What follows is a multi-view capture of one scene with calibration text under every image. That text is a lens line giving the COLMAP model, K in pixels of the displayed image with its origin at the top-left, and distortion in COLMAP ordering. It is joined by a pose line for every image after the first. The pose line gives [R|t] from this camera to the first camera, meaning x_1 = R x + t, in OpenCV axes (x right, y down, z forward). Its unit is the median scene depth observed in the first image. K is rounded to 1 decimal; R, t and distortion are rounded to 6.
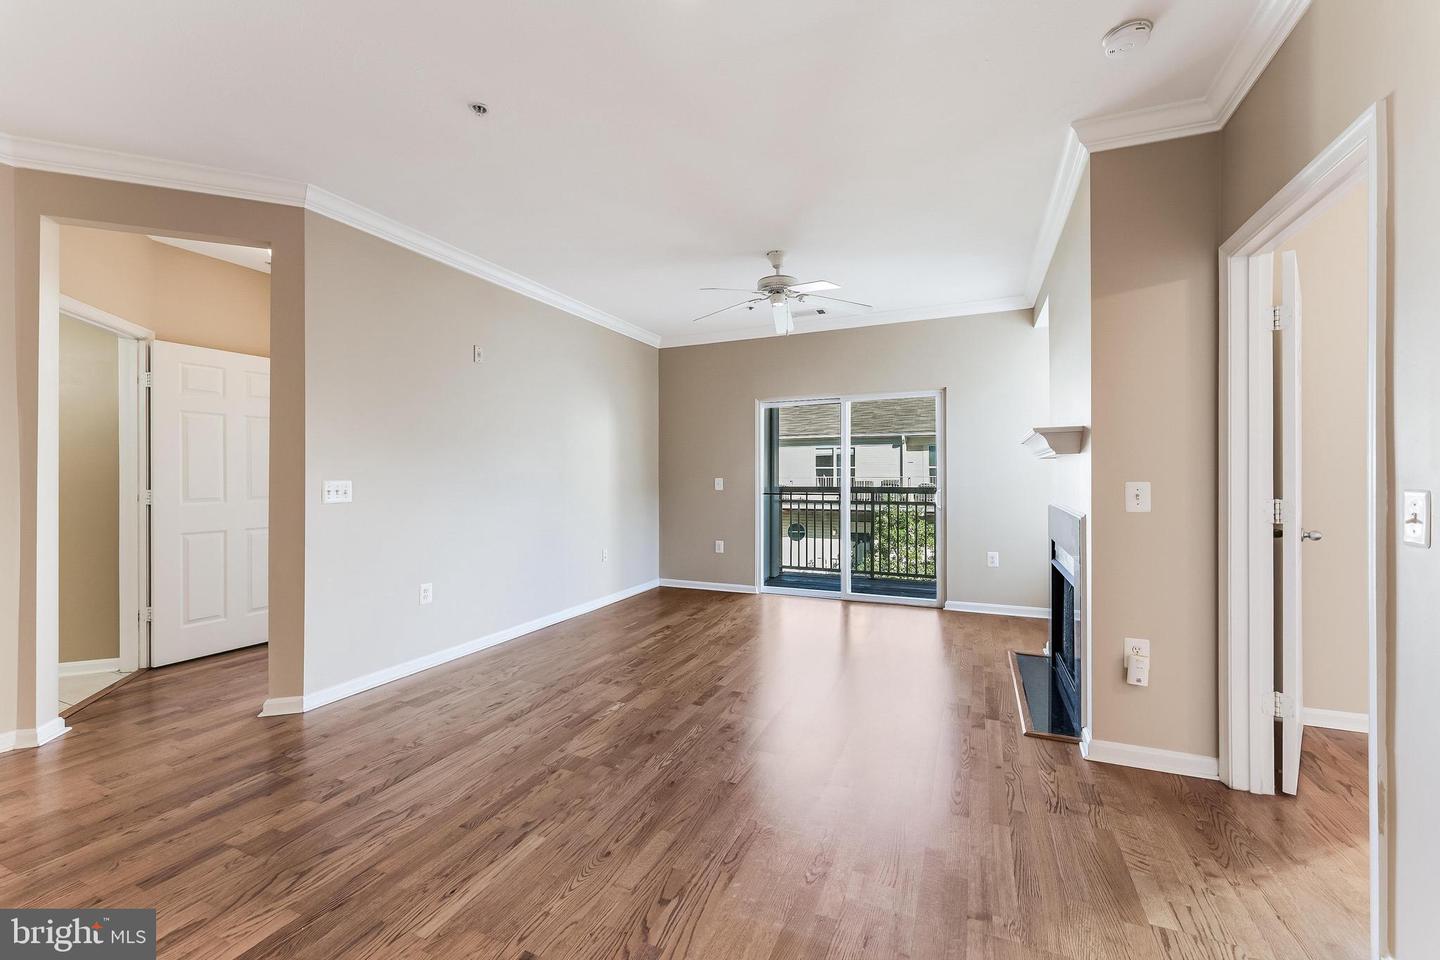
lens RADIAL K [[583.1, 0, 724.3], [0, 583.1, 468.9], [0, 0, 1]] dist [-0.000699, -0.000241]
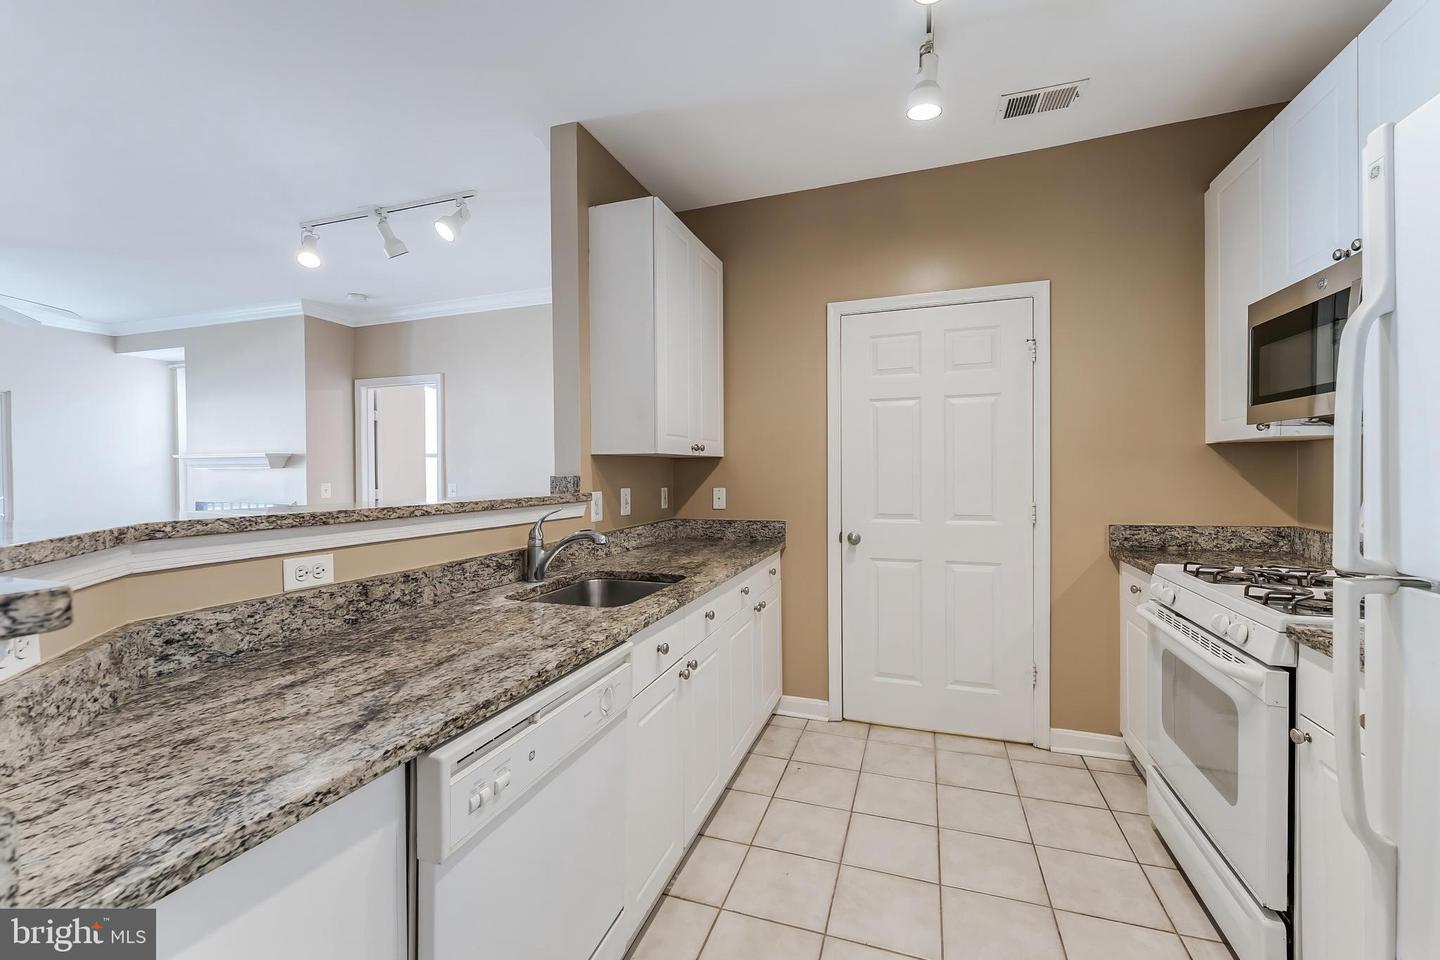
lens RADIAL K [[579.3, 0, 725.2], [0, 579.3, 477.1], [0, 0, 1]] dist [0.002095, -0.000100]
pose [[-0.067756, -0.007604, 0.997673, -1.424618], [-0.000960, 0.999971, 0.007556, -0.015753], [-0.997701, -0.000446, -0.067761, -0.263011]]
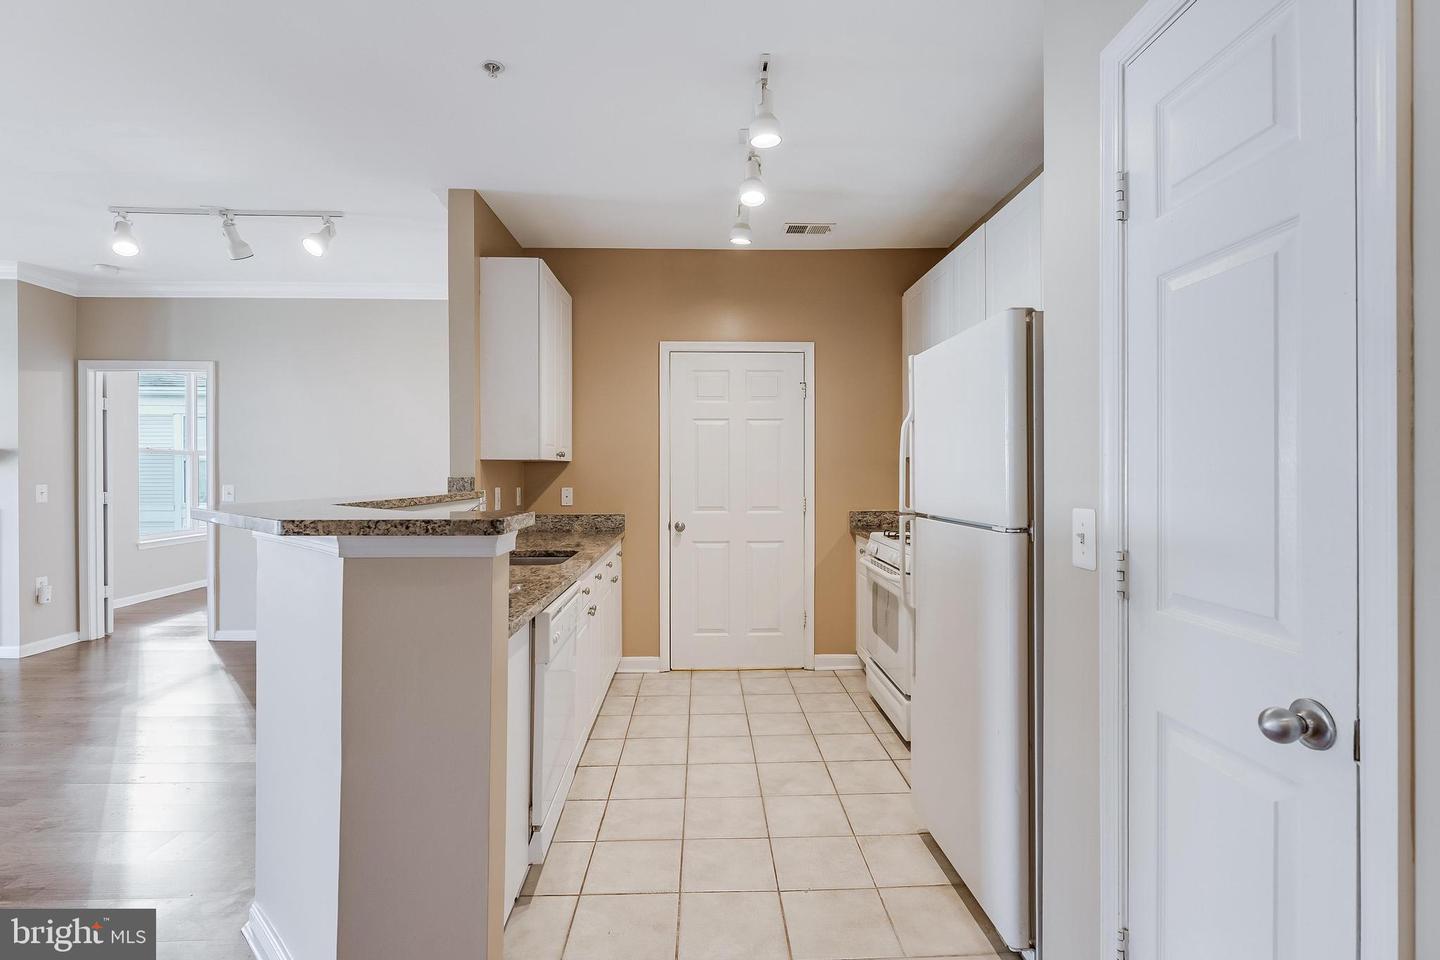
lens RADIAL K [[677.1, 0, 725.2], [0, 677.1, 474.8], [0, 0, 1]] dist [0.000089, -0.000025]
pose [[-0.422831, -0.001773, 0.906207, -1.915636], [-0.006140, 0.999981, -0.000908, -0.016796], [-0.906188, -0.005948, -0.422833, 0.035462]]
